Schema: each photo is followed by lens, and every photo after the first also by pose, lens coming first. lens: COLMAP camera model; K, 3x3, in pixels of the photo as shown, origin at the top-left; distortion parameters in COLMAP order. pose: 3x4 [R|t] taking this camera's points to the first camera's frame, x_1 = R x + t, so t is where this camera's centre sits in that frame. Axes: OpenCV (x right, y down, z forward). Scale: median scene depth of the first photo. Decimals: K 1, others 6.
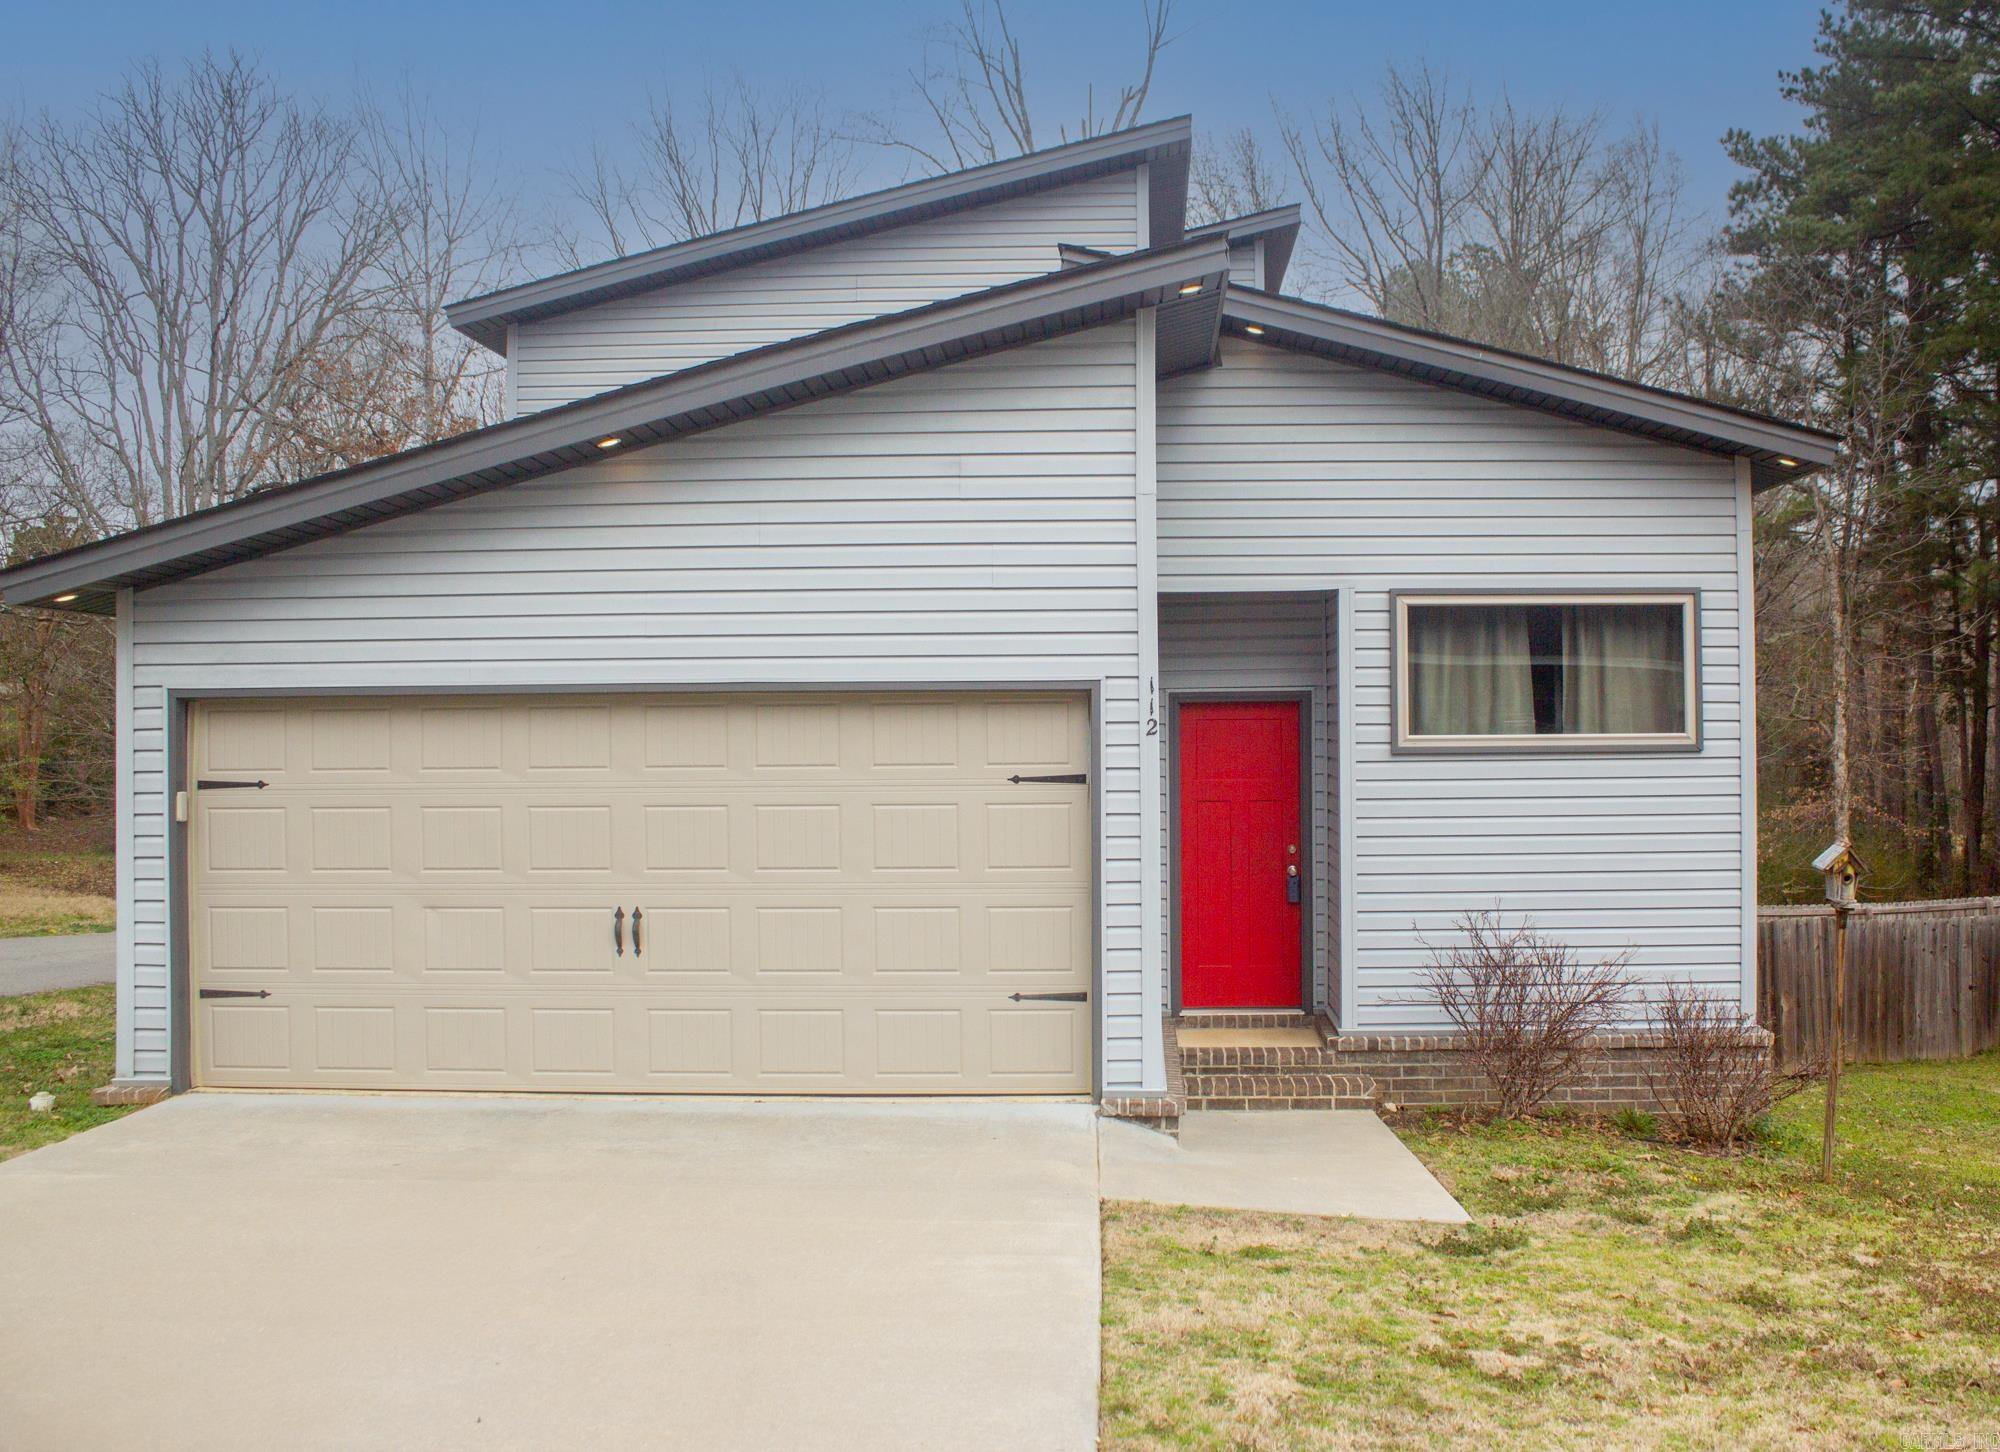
lens RADIAL K [[1845.2, 0, 1146.1], [0, 1845.2, 721.3], [0, 0, 1]] dist [-0.140671, 0.011271]
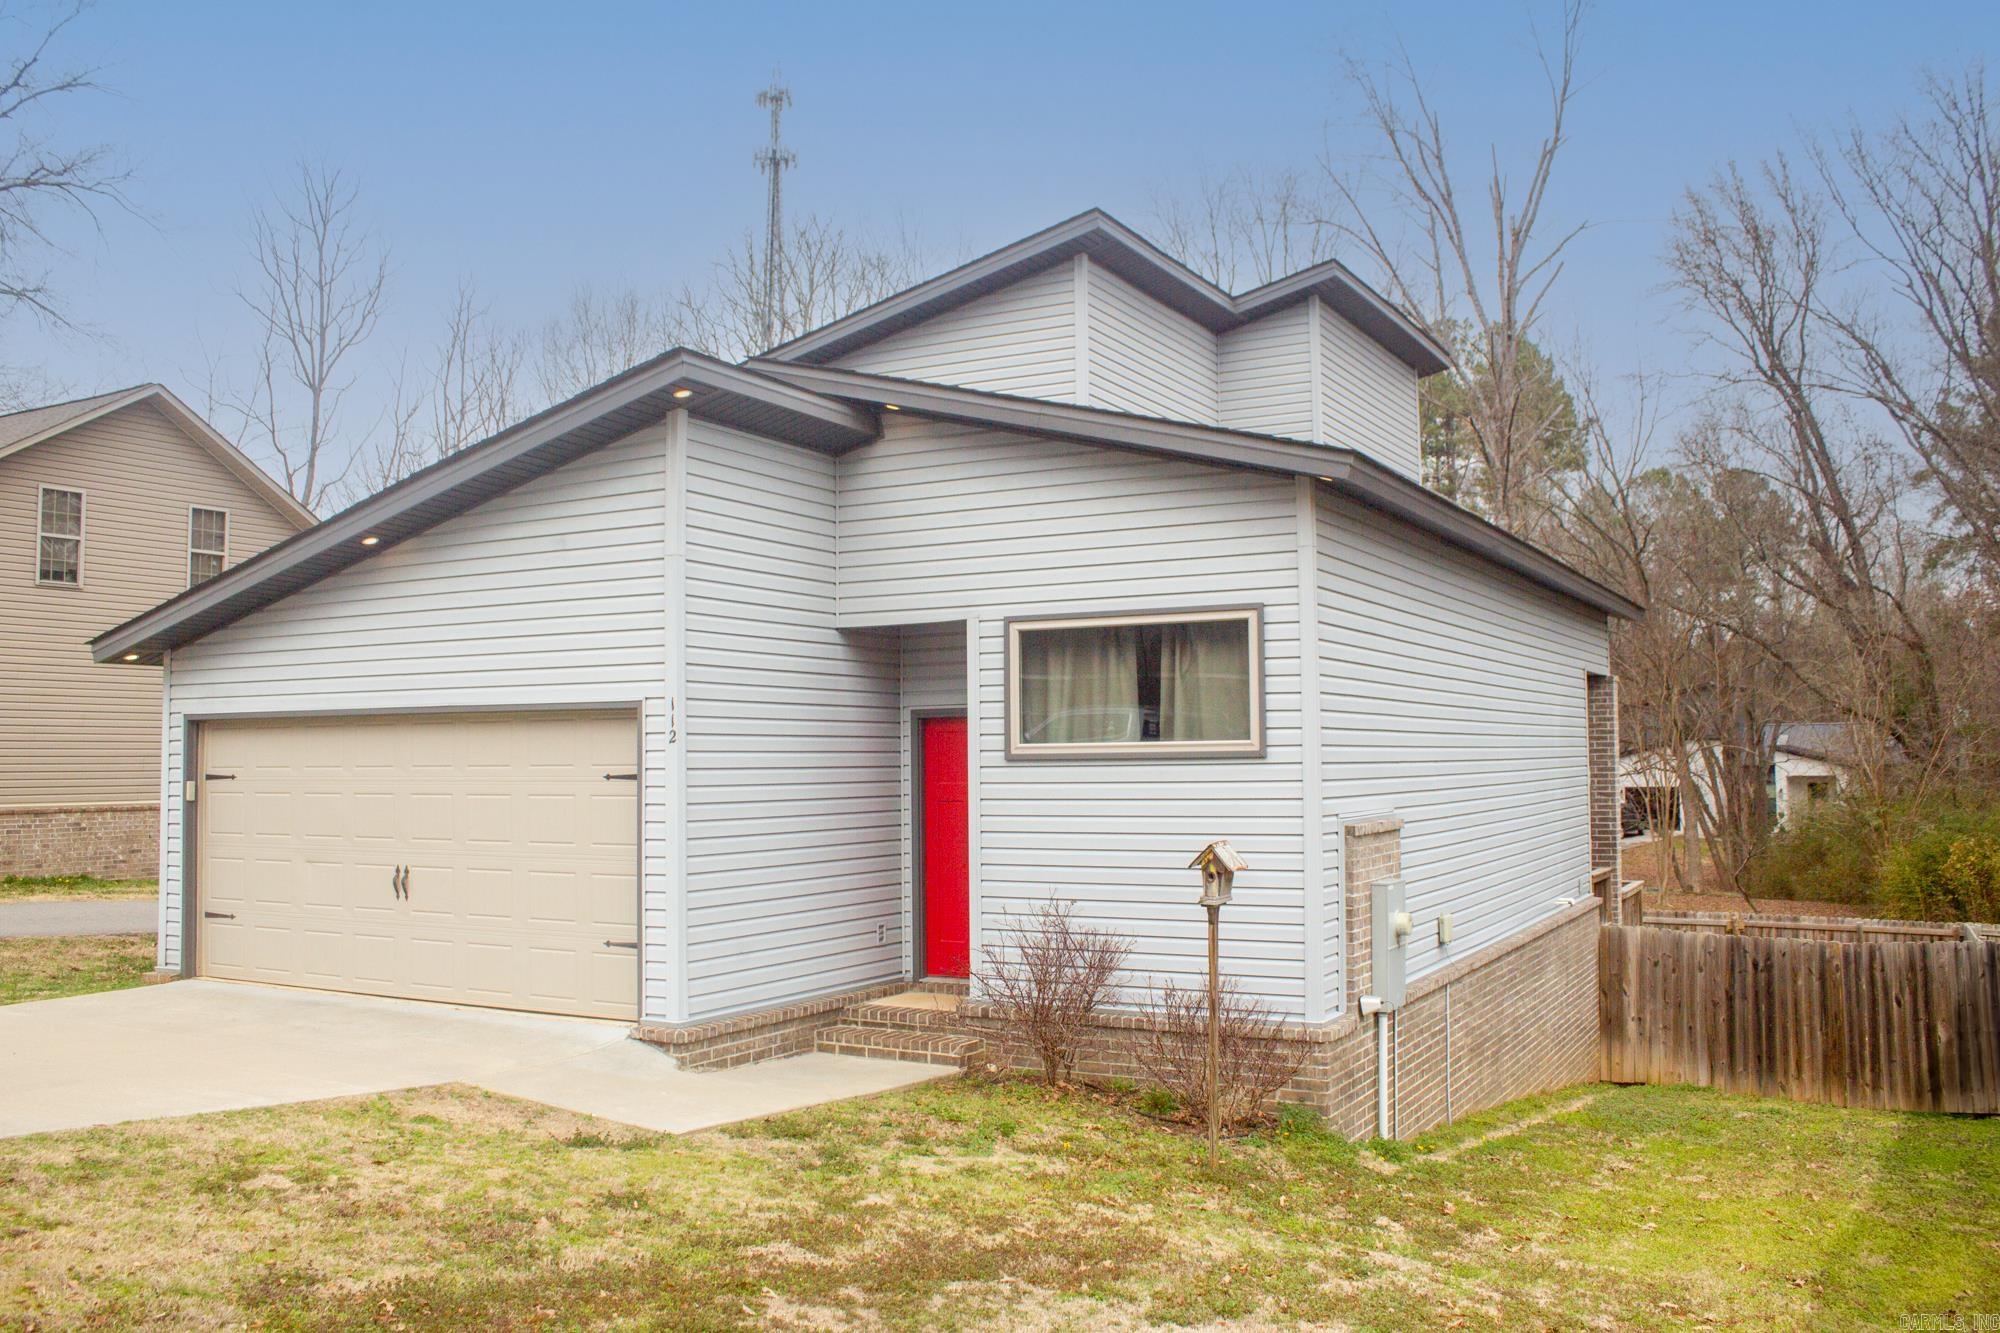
lens RADIAL K [[1682.2, 0, 1034.3], [0, 1682.2, 666.5], [0, 0, 1]] dist [-0.192000, 0.124455]
pose [[0.891445, -0.026640, -0.452346, 0.671231], [0.006245, 0.998898, -0.046520, 0.008880], [0.453087, 0.038645, 0.890628, 0.076051]]
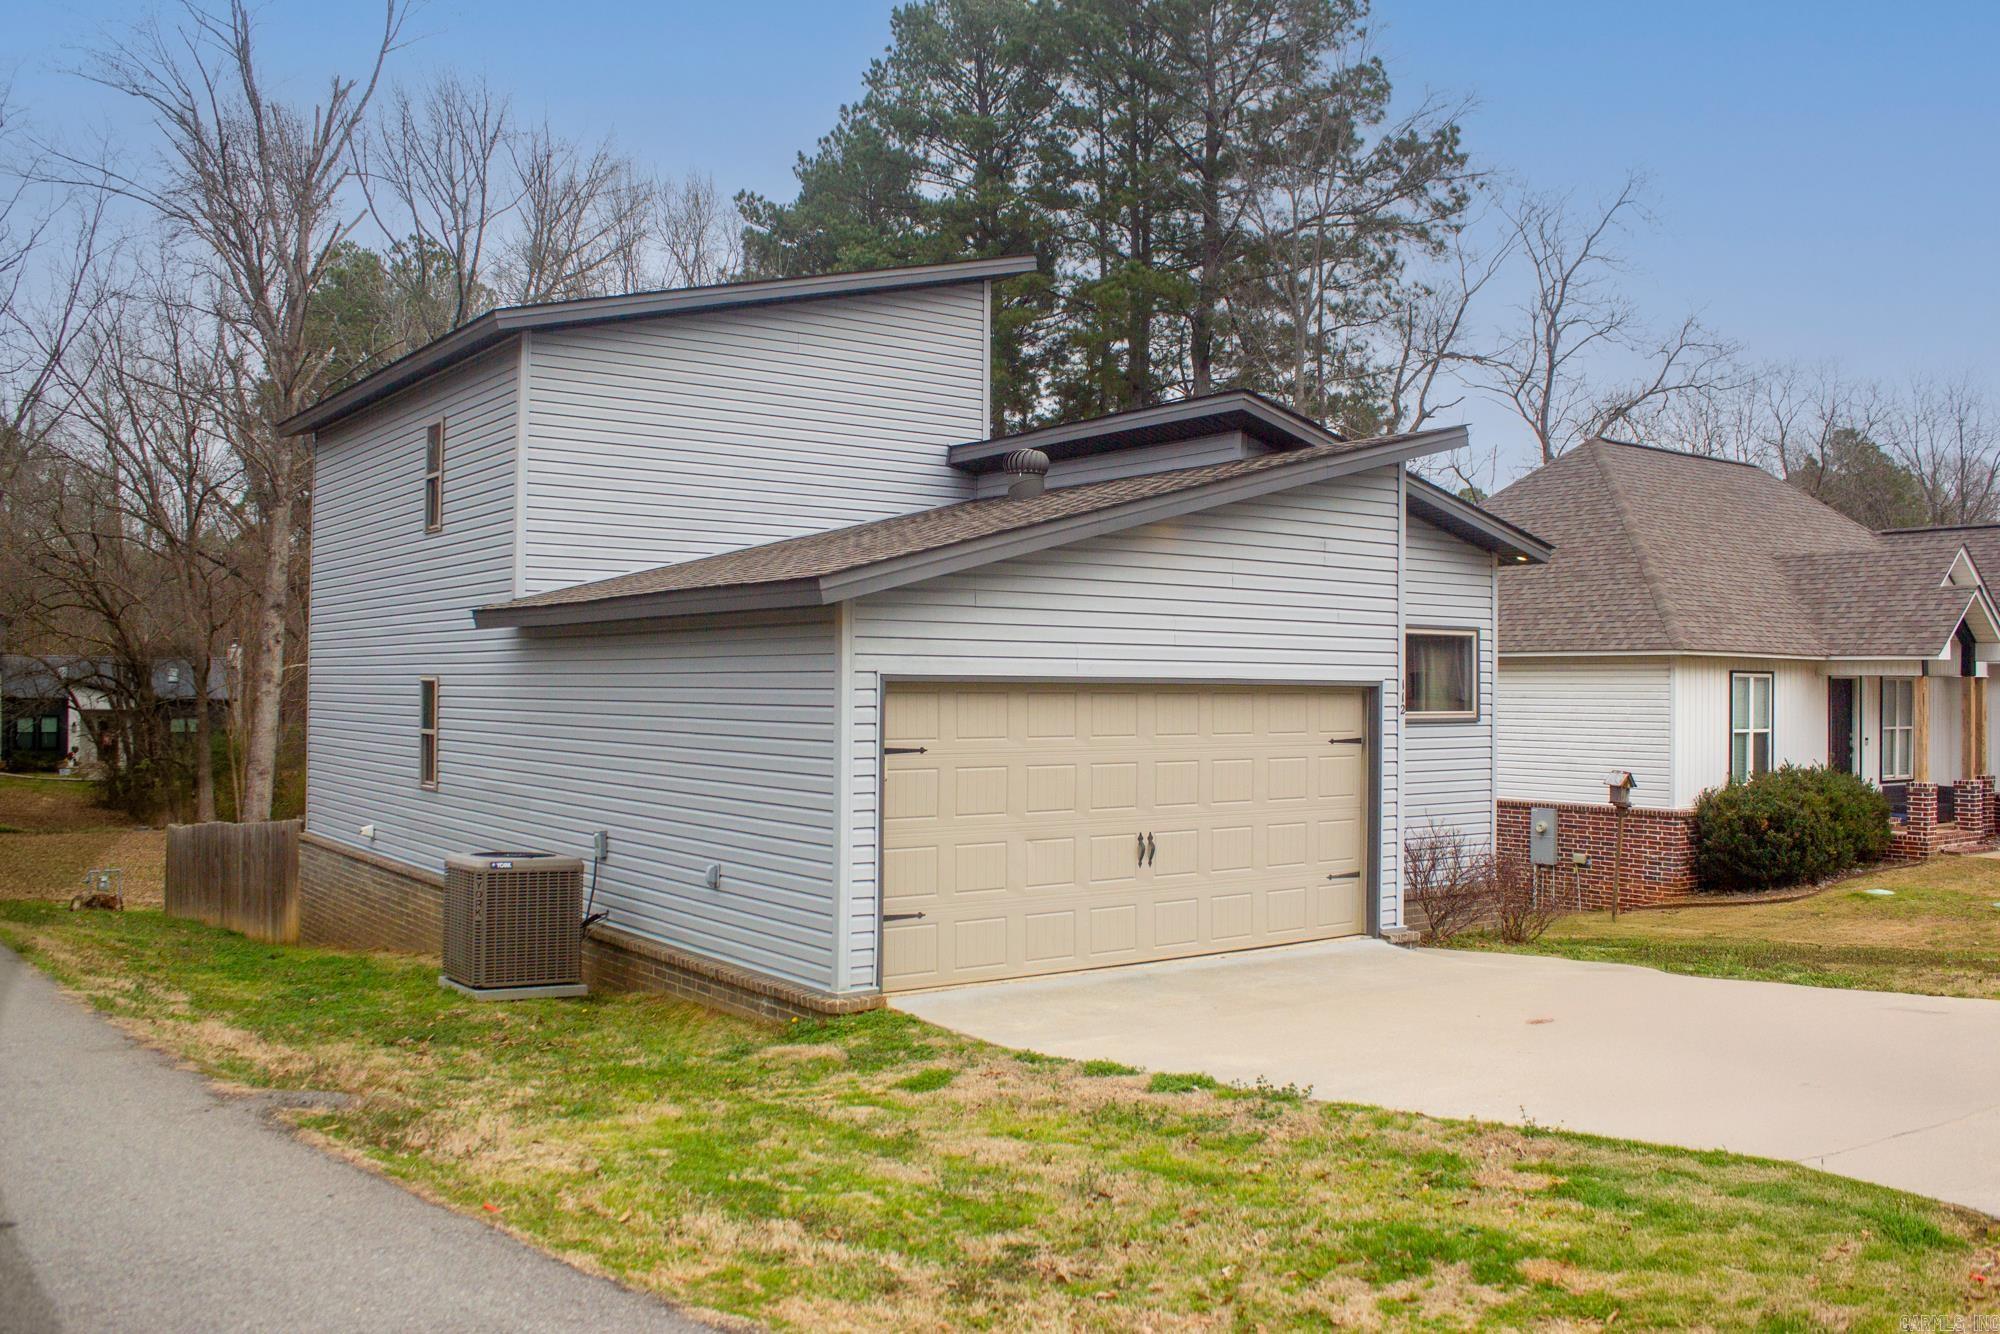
lens RADIAL K [[1682.2, 0, 1034.3], [0, 1682.2, 667.0], [0, 0, 1]] dist [-0.192000, 0.124455]
pose [[0.795590, 0.021197, 0.605465, -1.059967], [-0.018323, 0.999772, -0.010924, -0.011335], [-0.605559, -0.002403, 0.795797, -0.001957]]
